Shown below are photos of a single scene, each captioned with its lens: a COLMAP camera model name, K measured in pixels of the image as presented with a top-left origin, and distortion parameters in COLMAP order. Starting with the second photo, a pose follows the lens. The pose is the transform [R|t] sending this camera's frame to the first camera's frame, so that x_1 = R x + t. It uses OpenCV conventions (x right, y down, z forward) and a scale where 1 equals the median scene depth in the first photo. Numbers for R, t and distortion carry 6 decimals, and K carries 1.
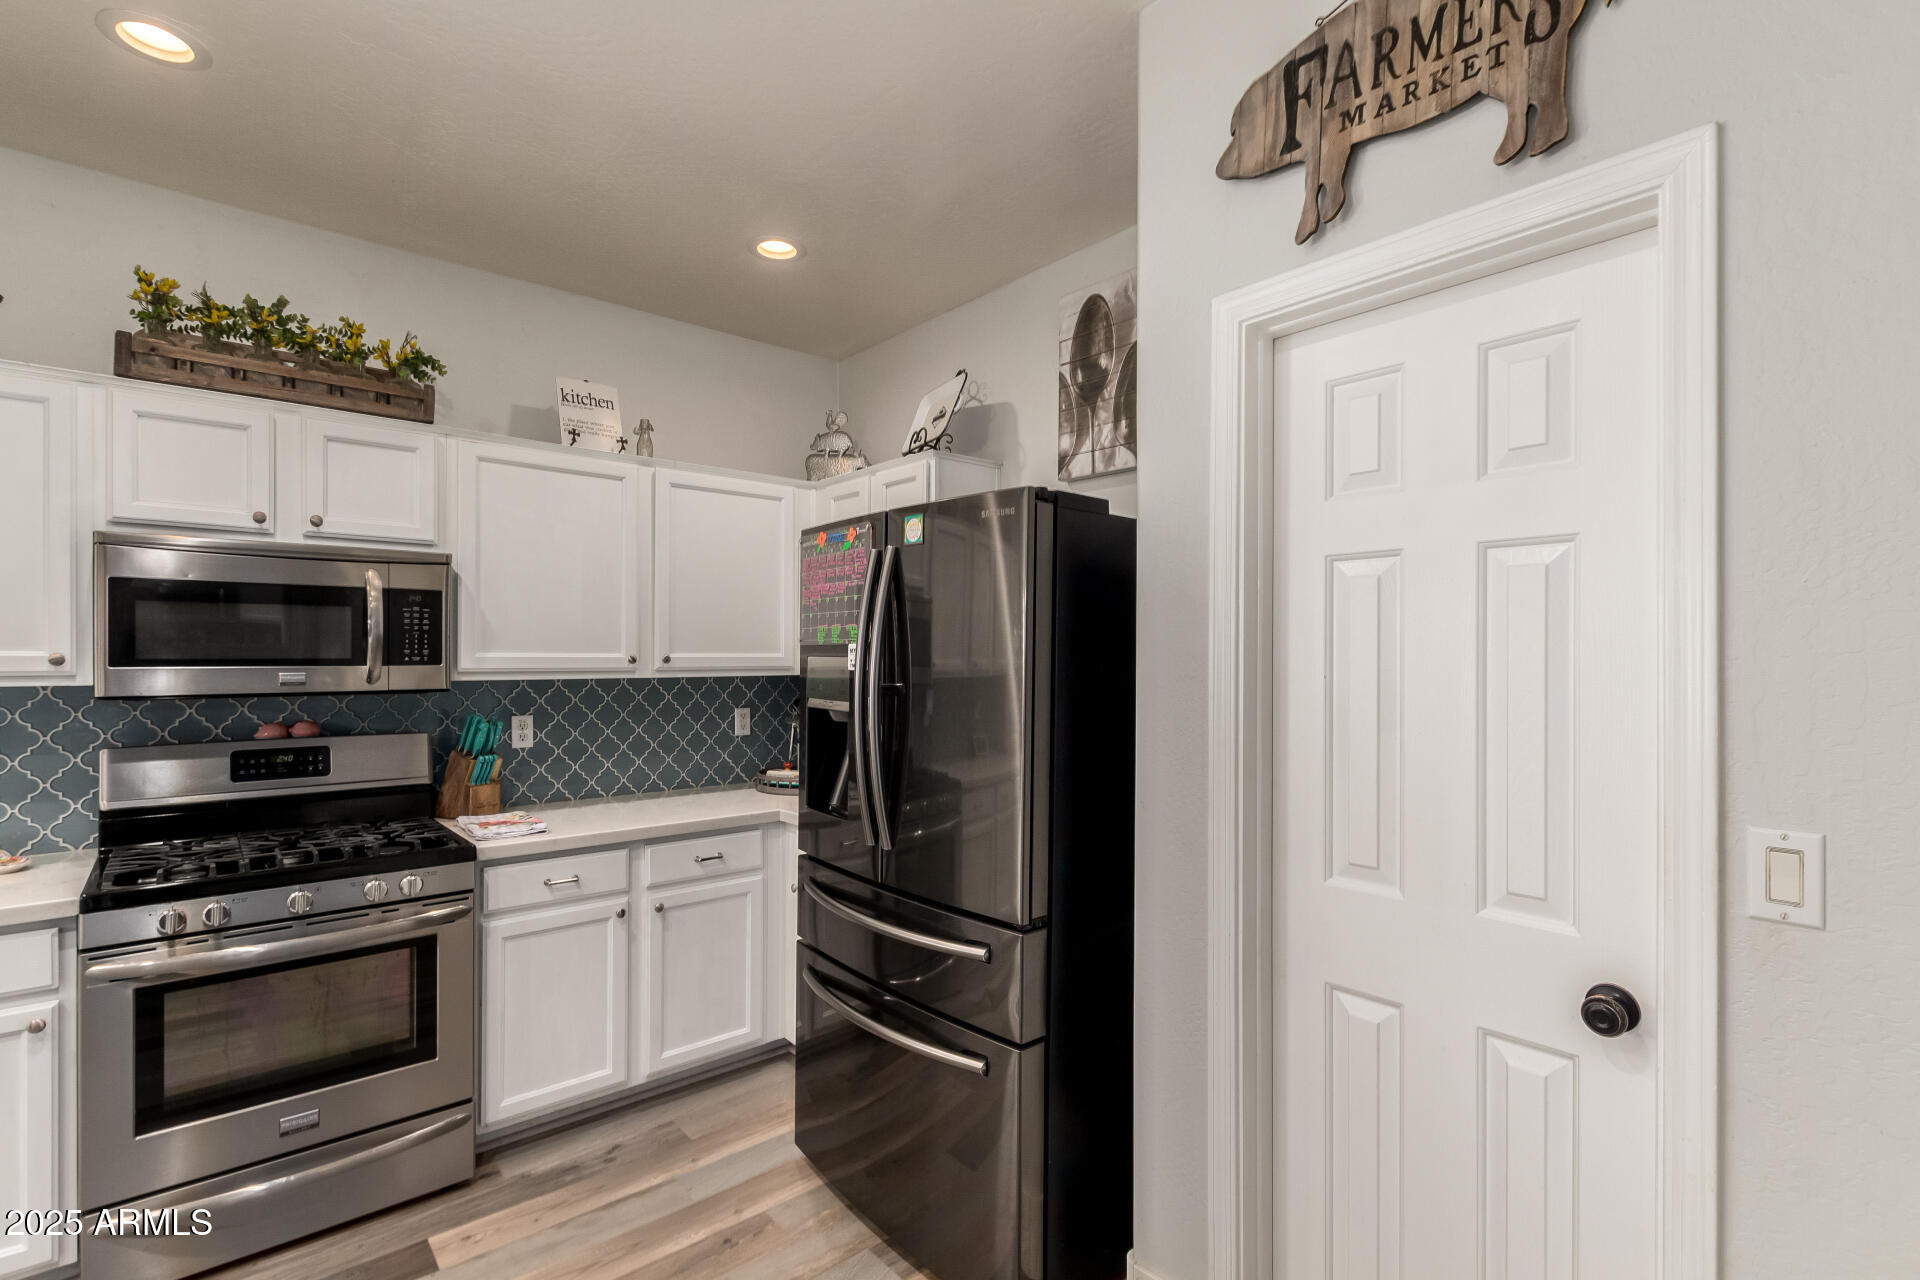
lens RADIAL K [[883.0, 0, 965.2], [0, 883.0, 654.8], [0, 0, 1]] dist [0.016879, -0.009499]
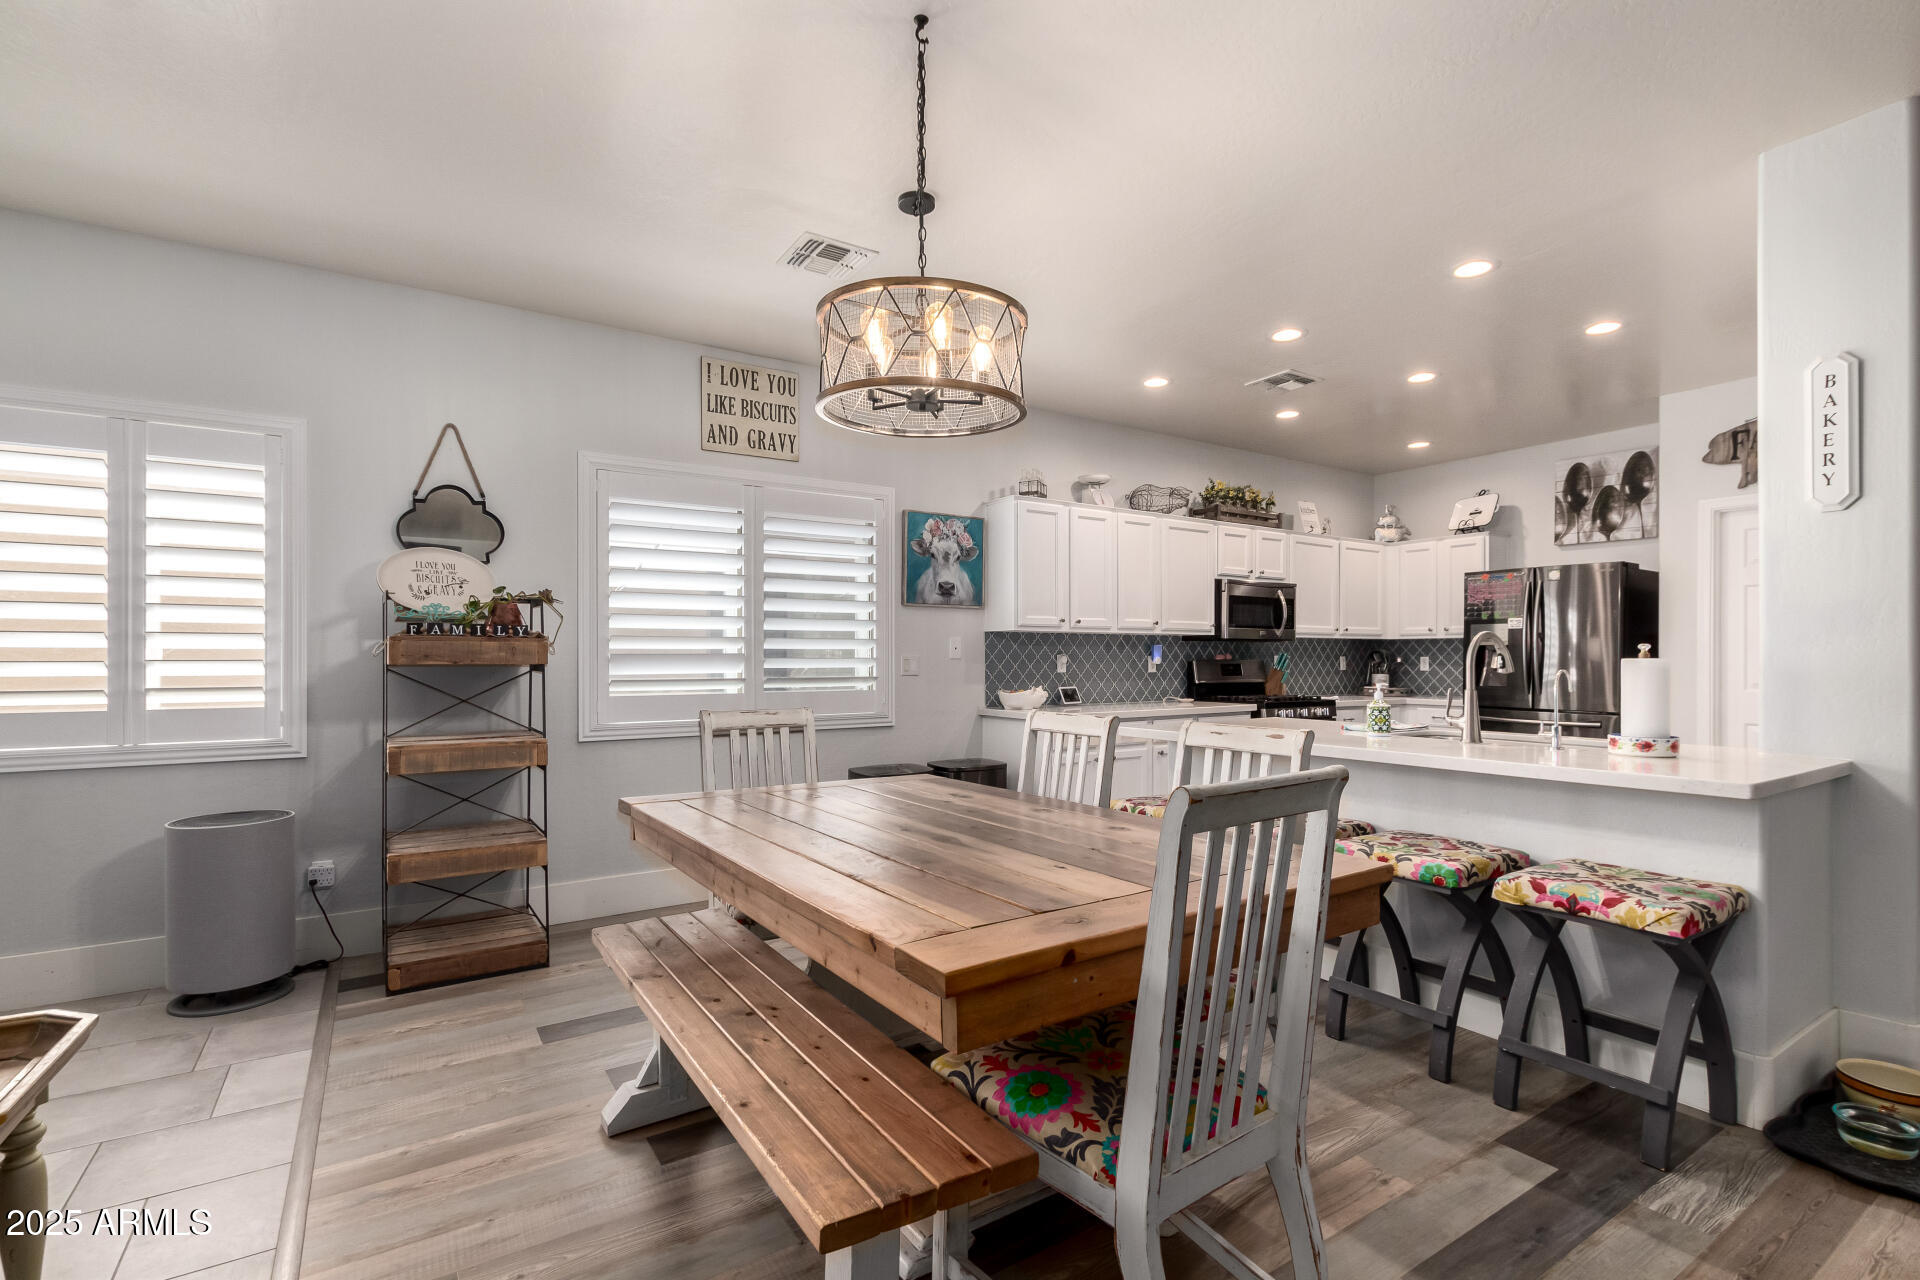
lens RADIAL K [[884.2, 0, 957.3], [0, 884.2, 651.9], [0, 0, 1]] dist [0.004875, -0.000219]
pose [[0.990670, -0.000900, -0.136281, -1.205228], [0.000252, 0.999989, -0.004777, 0.085910], [0.136284, 0.004698, 0.990659, -1.554047]]
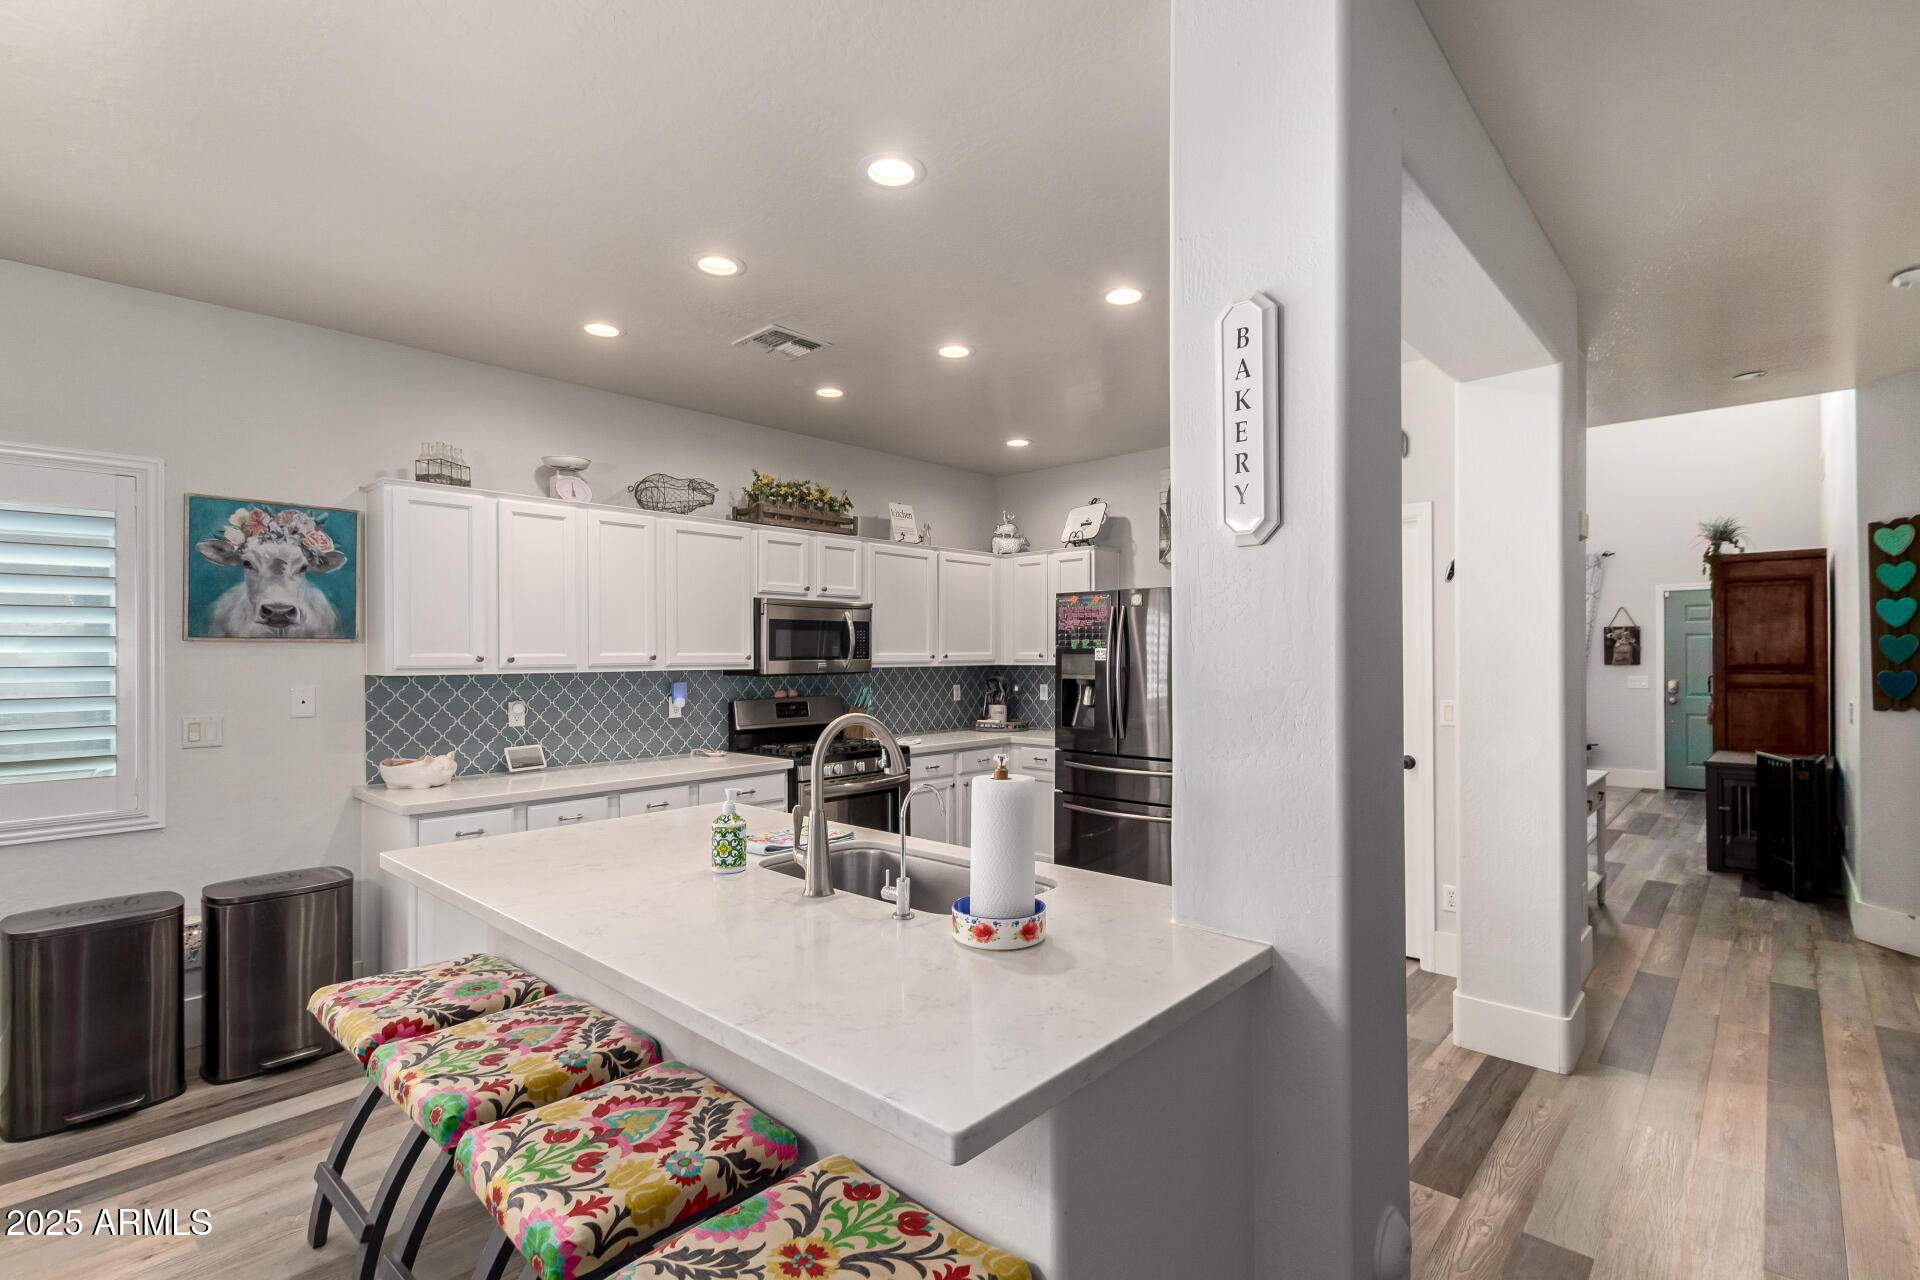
lens RADIAL K [[884.2, 0, 957.3], [0, 884.2, 651.9], [0, 0, 1]] dist [0.004875, -0.000219]
pose [[0.994654, -0.004492, 0.103169, -0.615753], [0.004409, 0.999990, 0.001035, -0.006862], [-0.103172, -0.000575, 0.994663, -1.013217]]
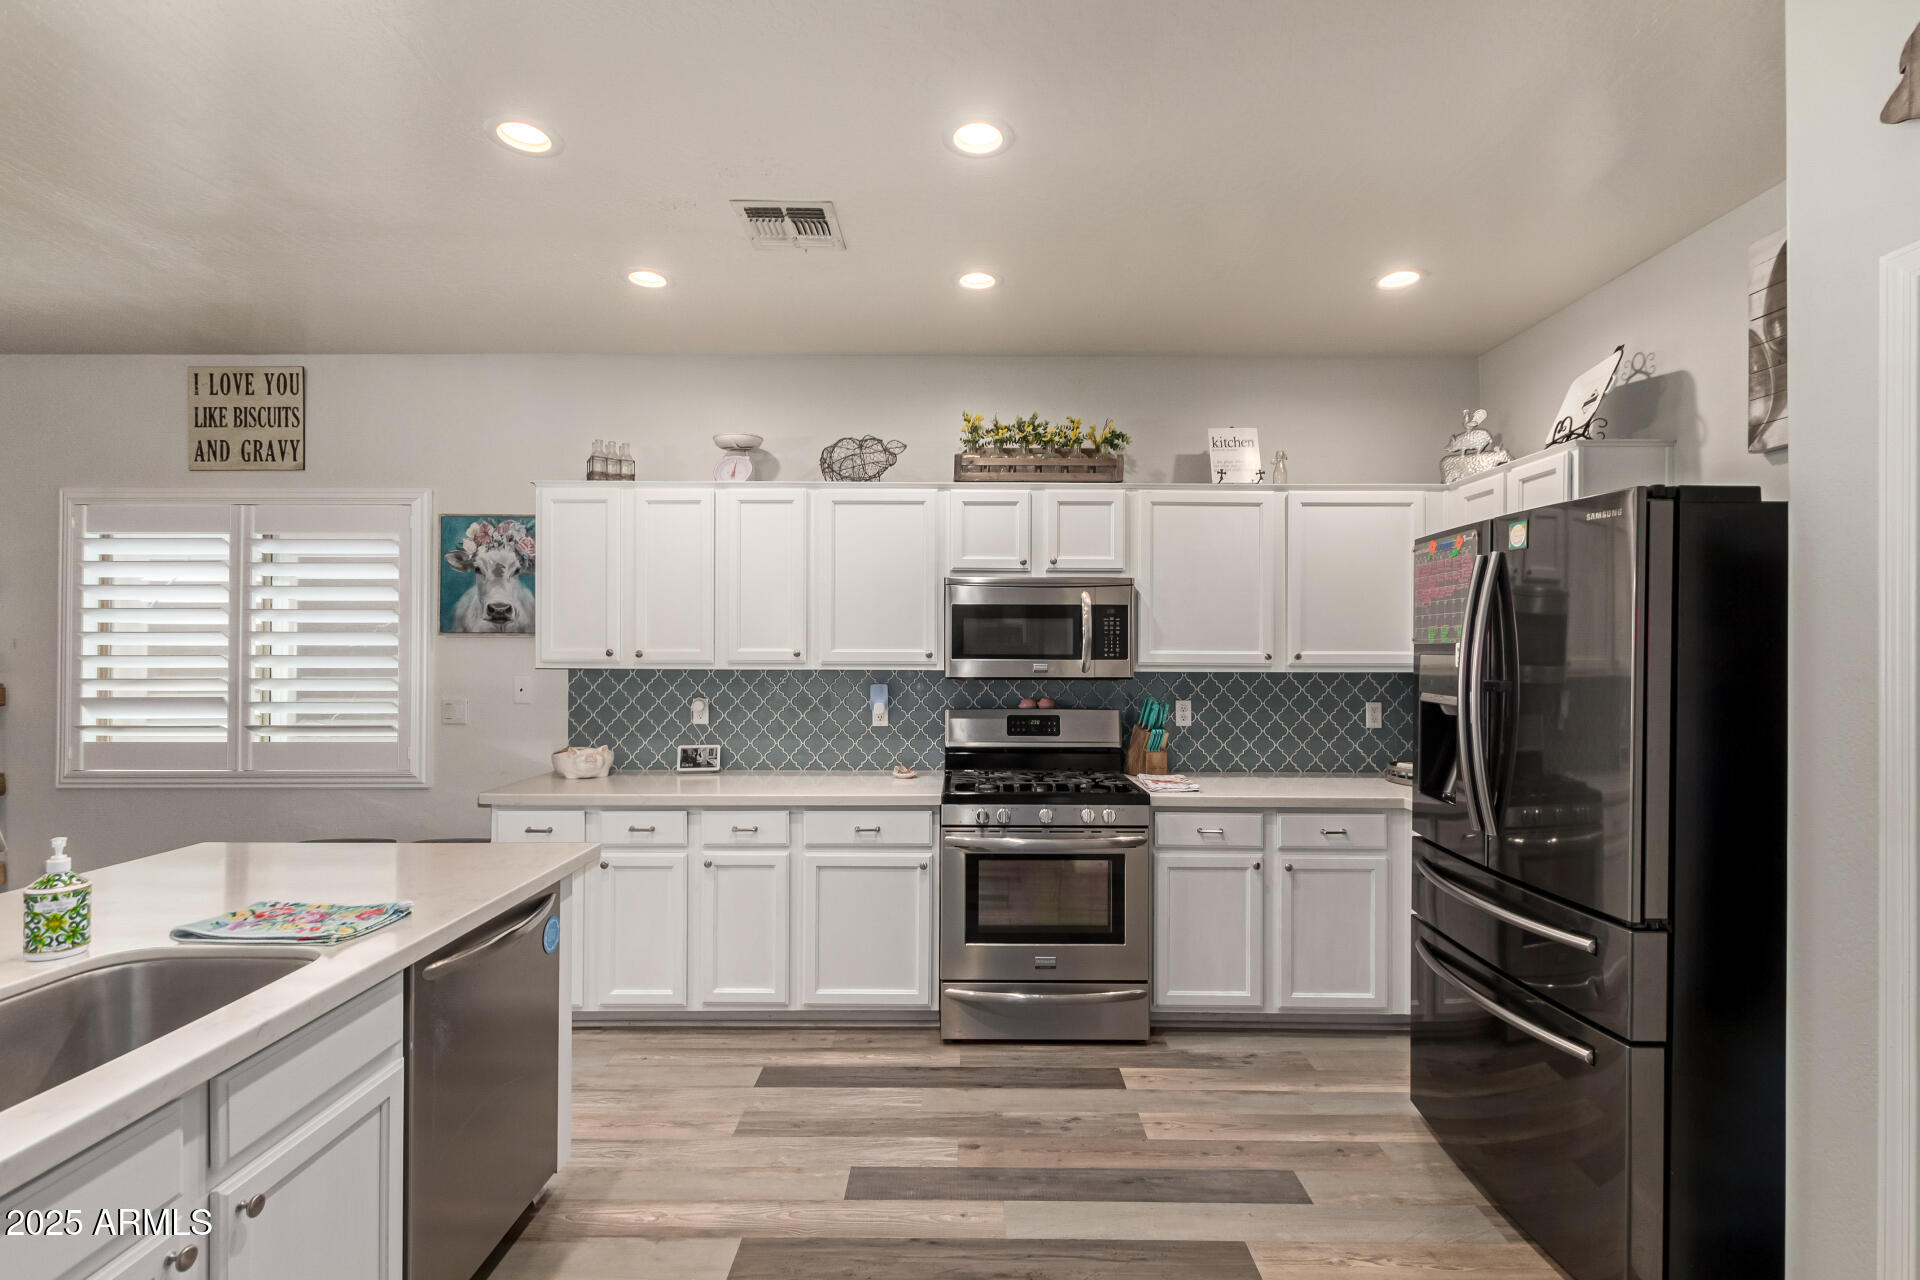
lens RADIAL K [[884.2, 0, 957.3], [0, 884.2, 651.9], [0, 0, 1]] dist [0.004875, -0.000219]
pose [[0.749307, 0.001806, -0.662220, 0.113274], [-0.001712, 0.999998, 0.000790, -0.001235], [0.662221, 0.000542, 0.749309, -0.191371]]
